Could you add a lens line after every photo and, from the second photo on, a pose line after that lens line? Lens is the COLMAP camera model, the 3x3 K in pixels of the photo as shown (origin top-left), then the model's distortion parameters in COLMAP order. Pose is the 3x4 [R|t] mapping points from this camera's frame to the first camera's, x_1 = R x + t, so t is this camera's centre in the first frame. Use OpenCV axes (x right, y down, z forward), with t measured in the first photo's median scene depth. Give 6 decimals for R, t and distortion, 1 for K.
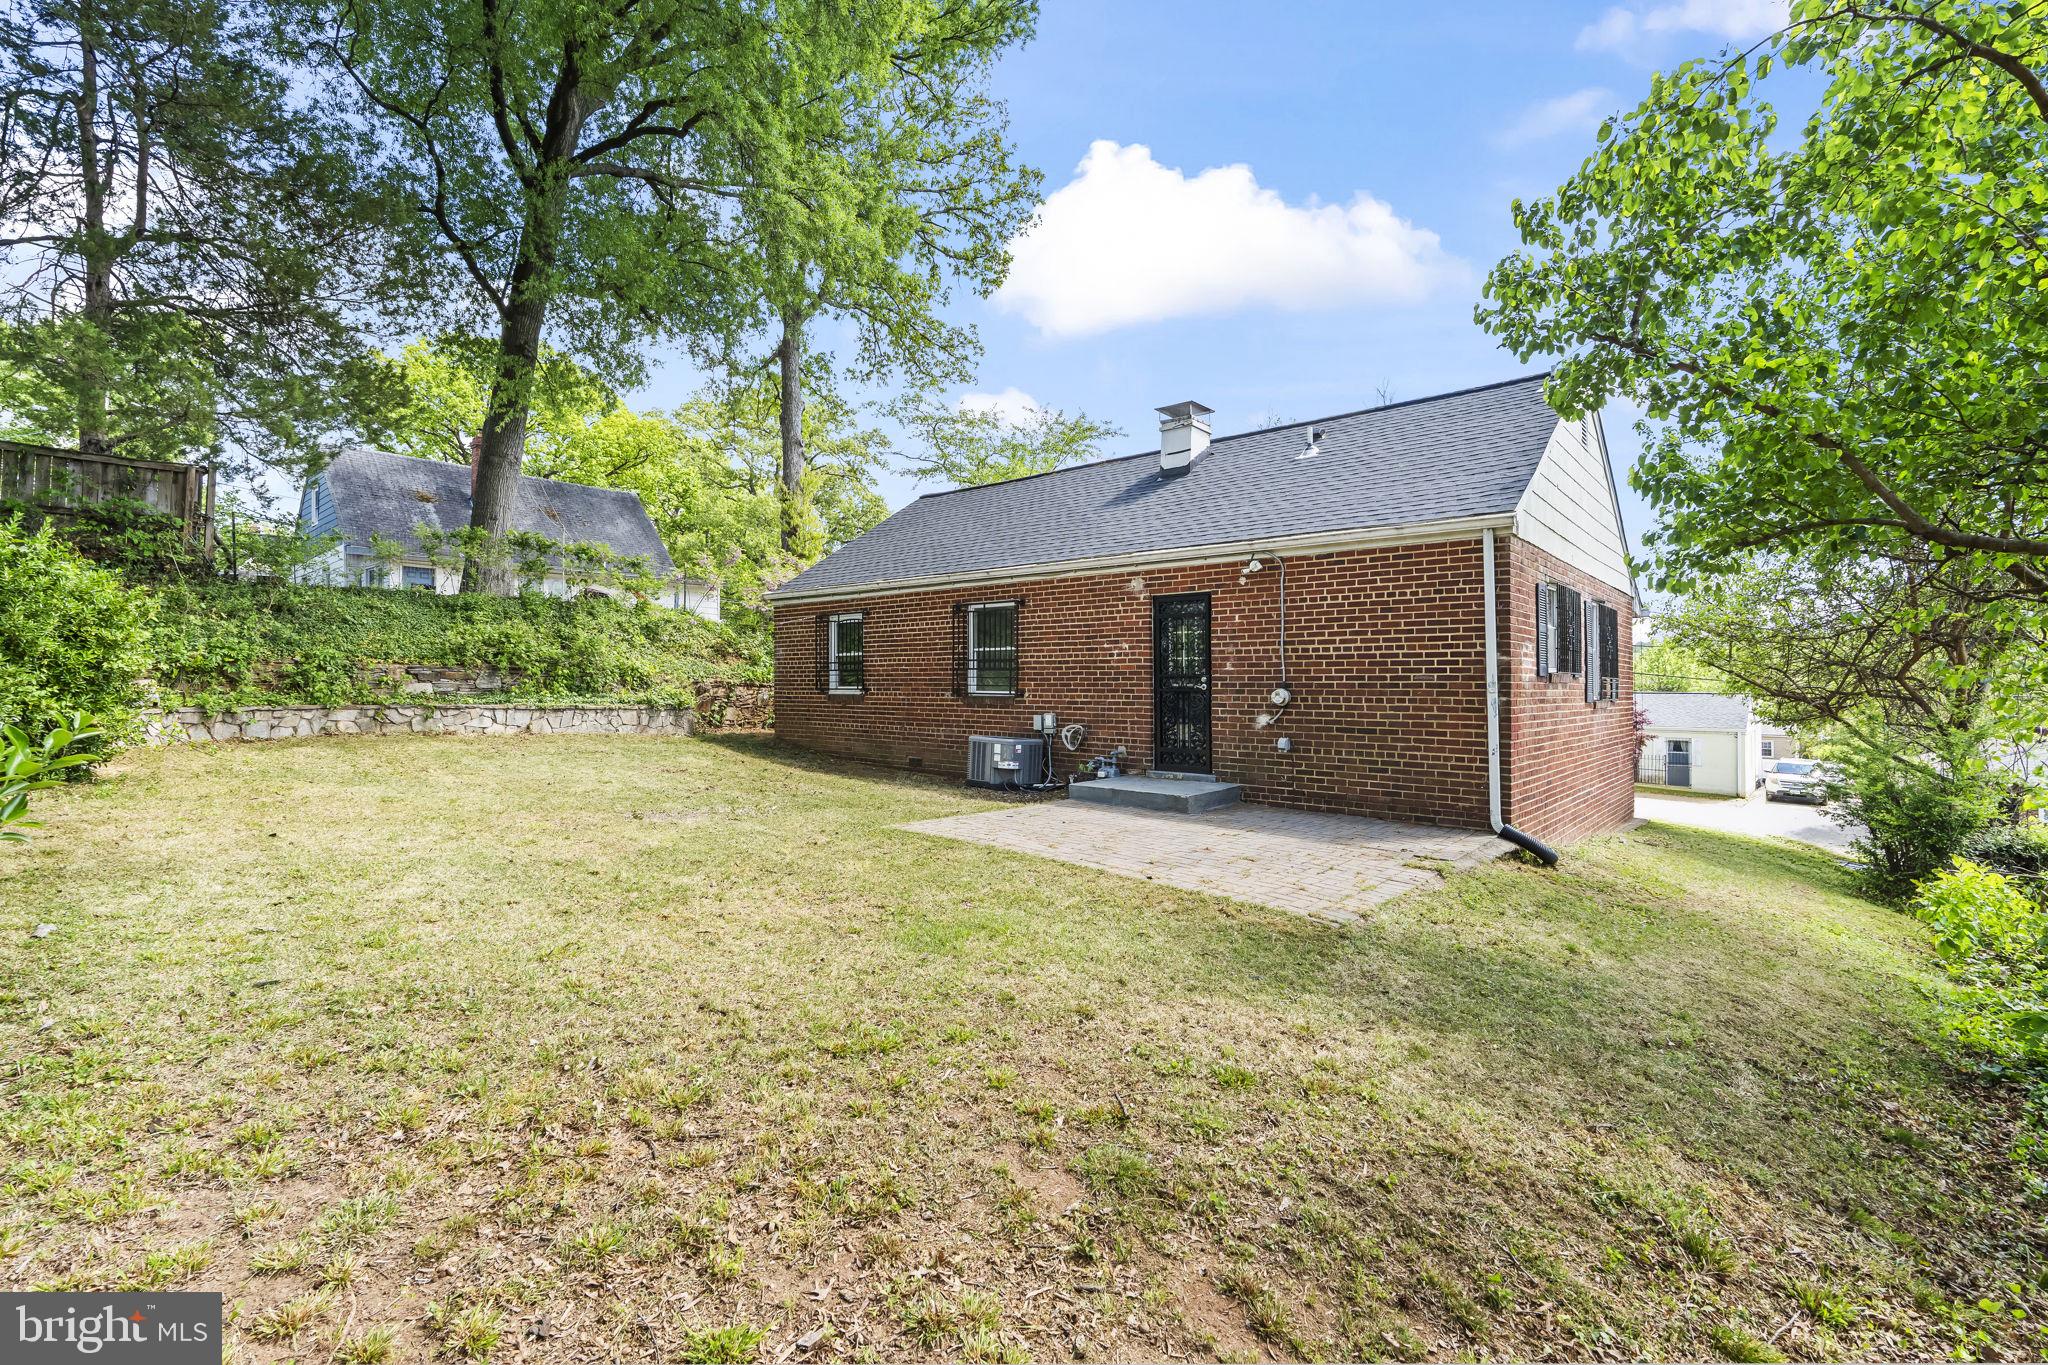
lens RADIAL K [[895.5, 0, 1039.1], [0, 895.5, 661.4], [0, 0, 1]] dist [-0.004779, -0.000361]
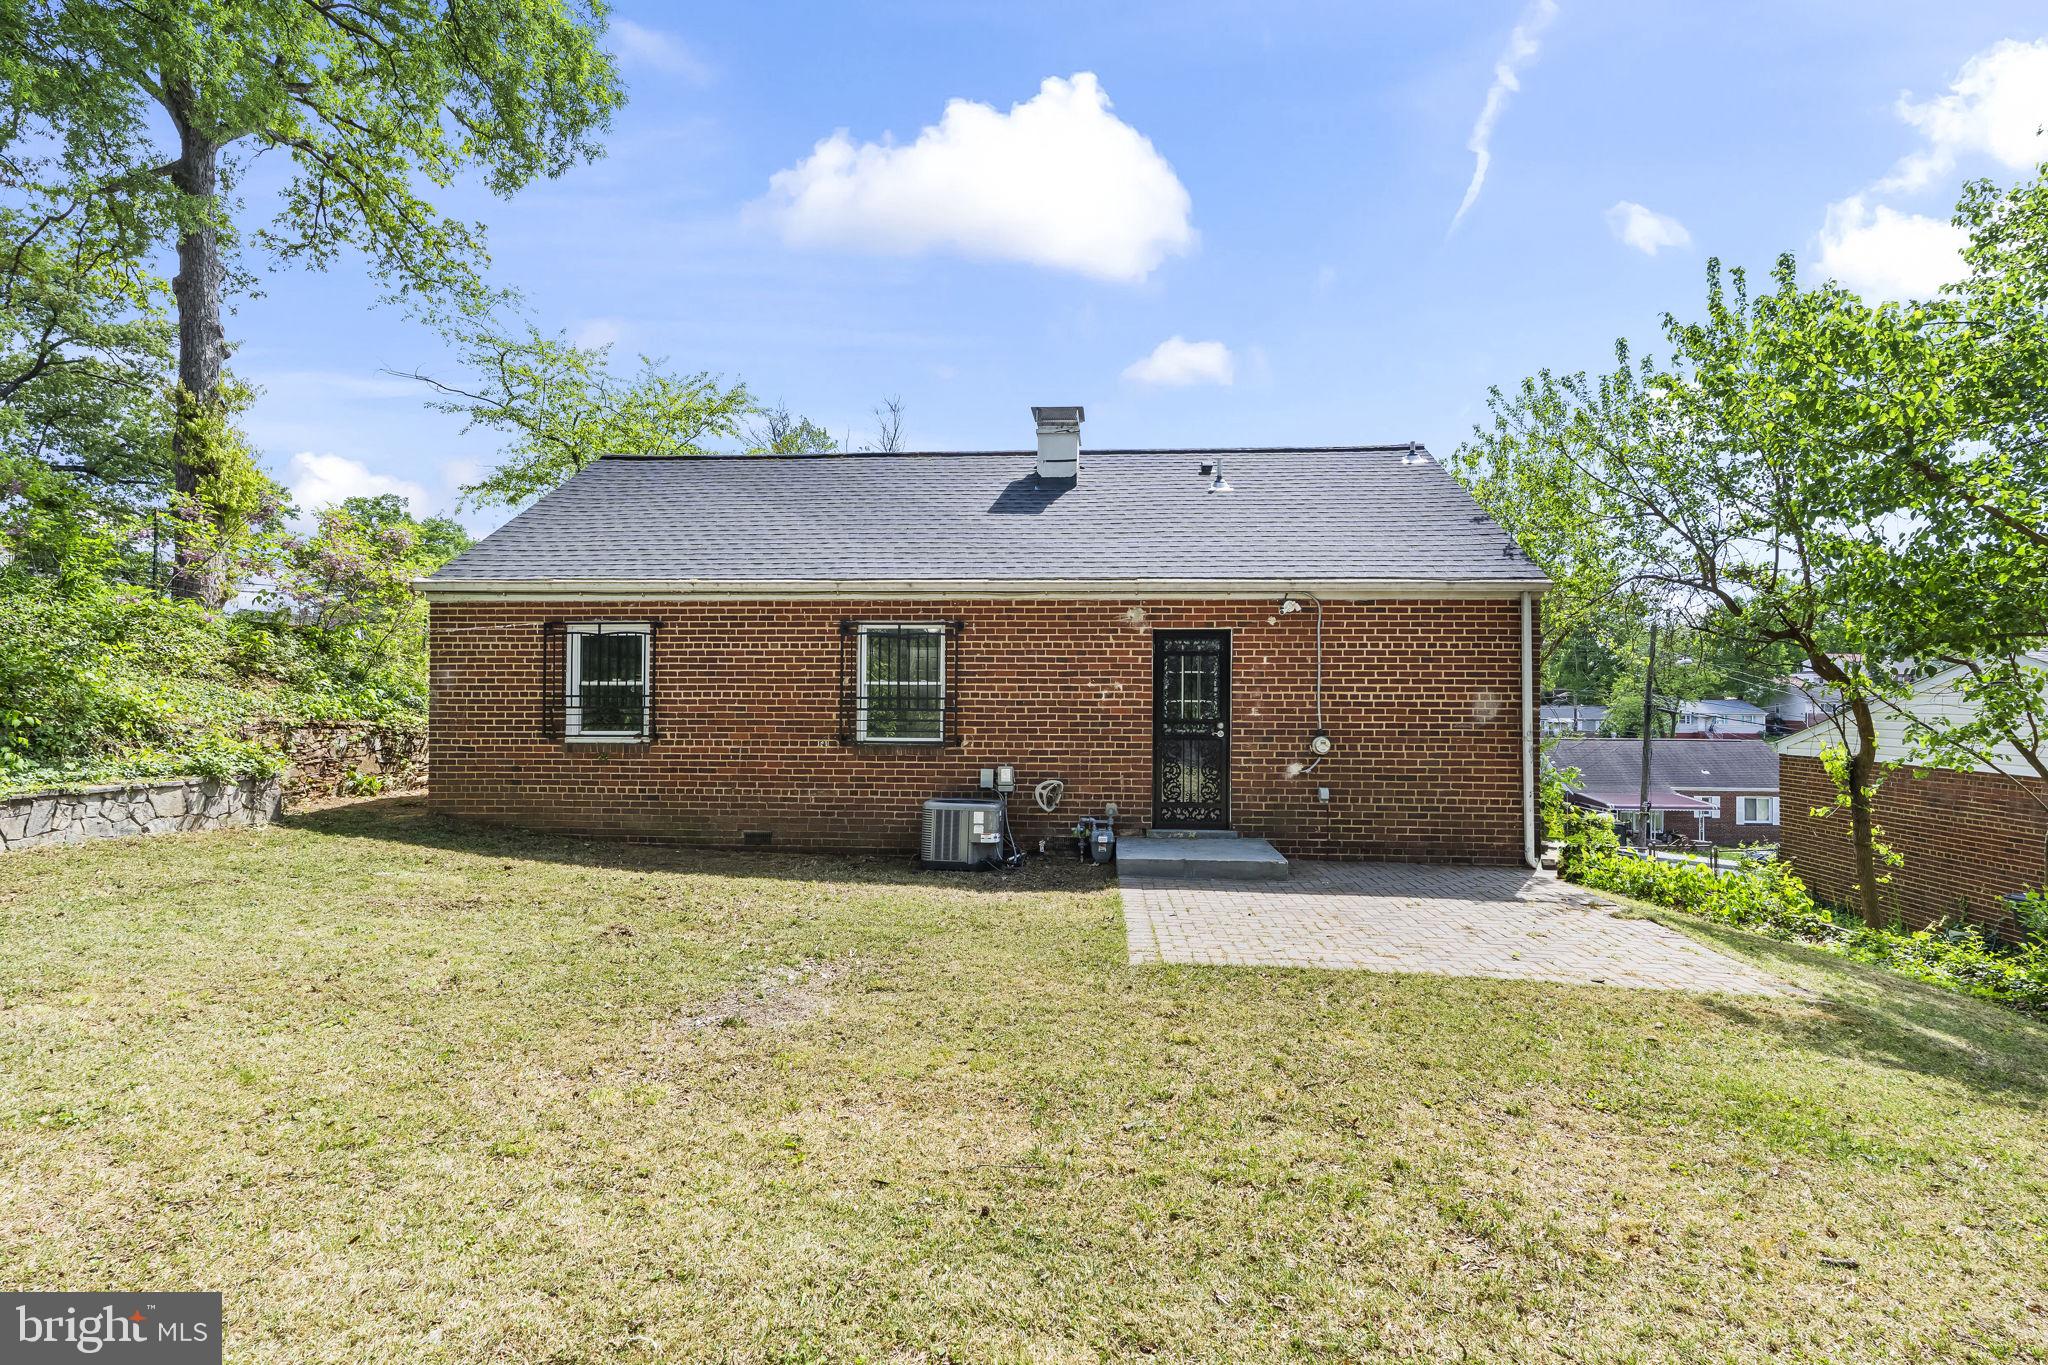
lens RADIAL K [[895.5, 0, 1033.0], [0, 895.5, 680.3], [0, 0, 1]] dist [-0.004779, -0.000361]
pose [[0.796663, 0.007182, 0.604381, -0.494179], [-0.017296, 0.999791, 0.010918, -0.031207], [-0.604177, -0.019151, 0.796620, 0.375310]]
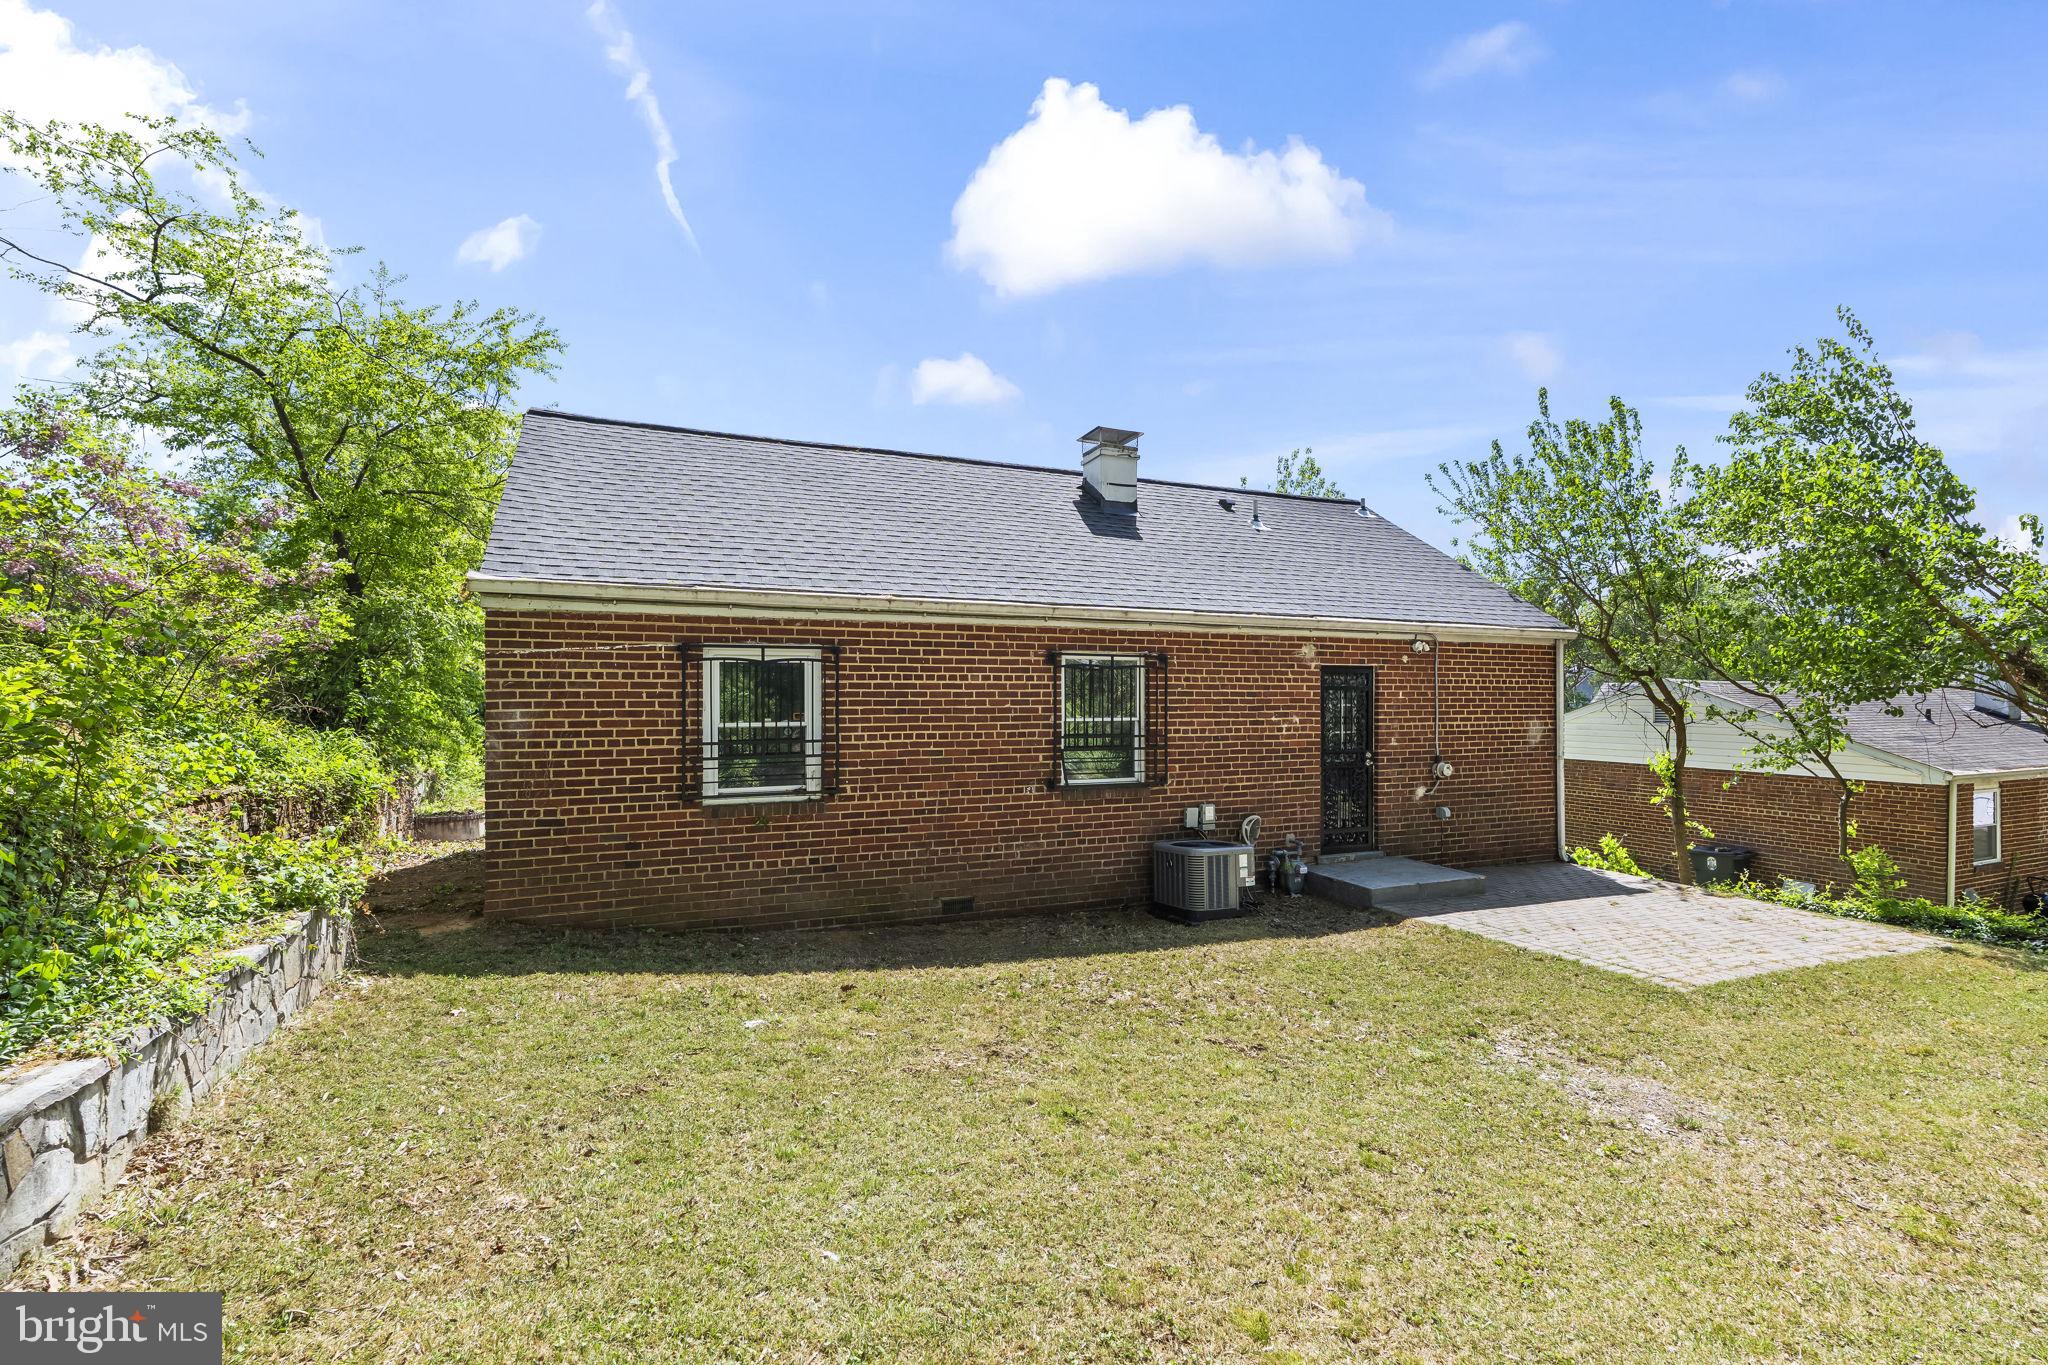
lens RADIAL K [[895.5, 0, 1029.6], [0, 895.5, 686.1], [0, 0, 1]] dist [-0.004779, -0.000361]
pose [[0.435531, 0.010336, 0.900114, -0.824330], [-0.020866, 0.999781, -0.001384, -0.044243], [-0.899932, -0.018179, 0.435651, 0.868519]]
